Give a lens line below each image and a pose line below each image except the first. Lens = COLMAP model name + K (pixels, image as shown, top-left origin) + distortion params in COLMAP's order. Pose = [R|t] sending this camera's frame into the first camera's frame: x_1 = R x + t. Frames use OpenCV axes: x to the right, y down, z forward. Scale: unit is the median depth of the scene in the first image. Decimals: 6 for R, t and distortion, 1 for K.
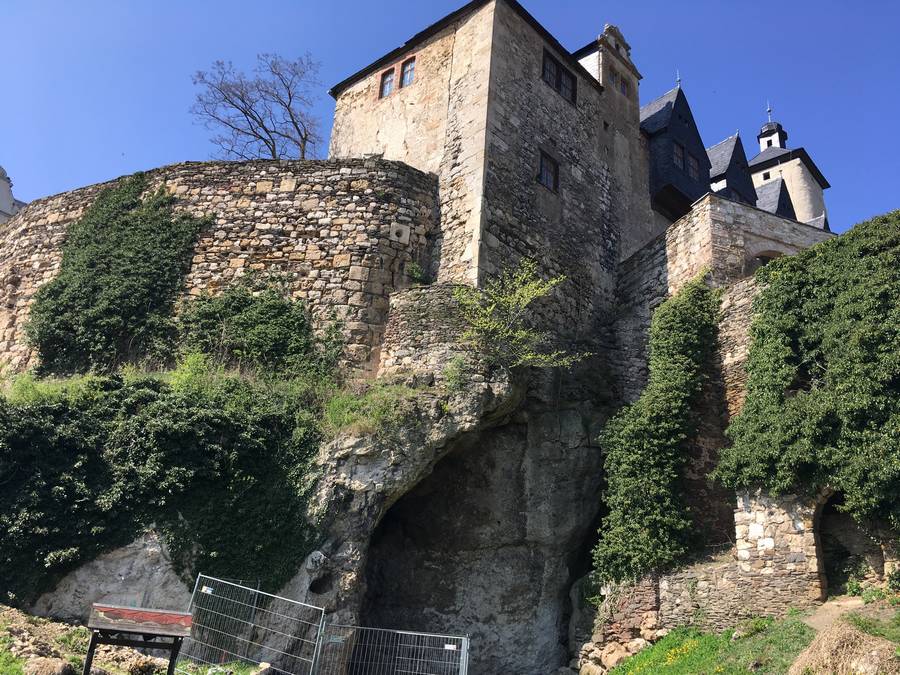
lens RADIAL K [[760.6, 0, 450.7], [0, 760.6, 338.9], [0, 0, 1]] dist [0.061091, 0.000752]
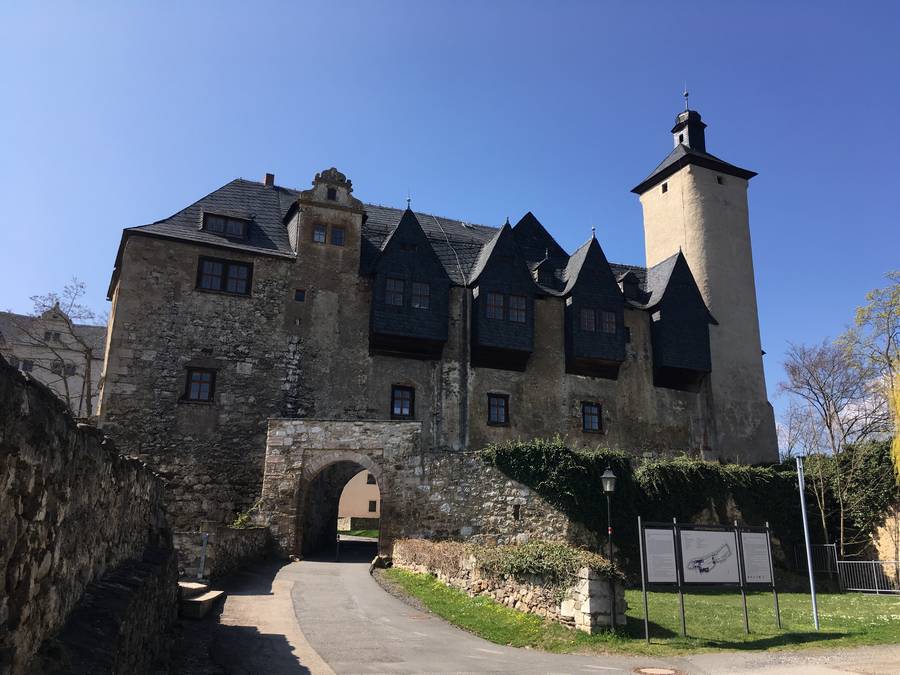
lens RADIAL K [[760.6, 0, 449.6], [0, 760.6, 336.6], [0, 0, 1]] dist [0.061091, 0.000752]
pose [[0.915725, -0.168799, -0.364630, 0.828610], [0.208830, 0.975225, 0.072988, -0.278121], [0.343276, -0.142982, 0.928287, 0.105386]]
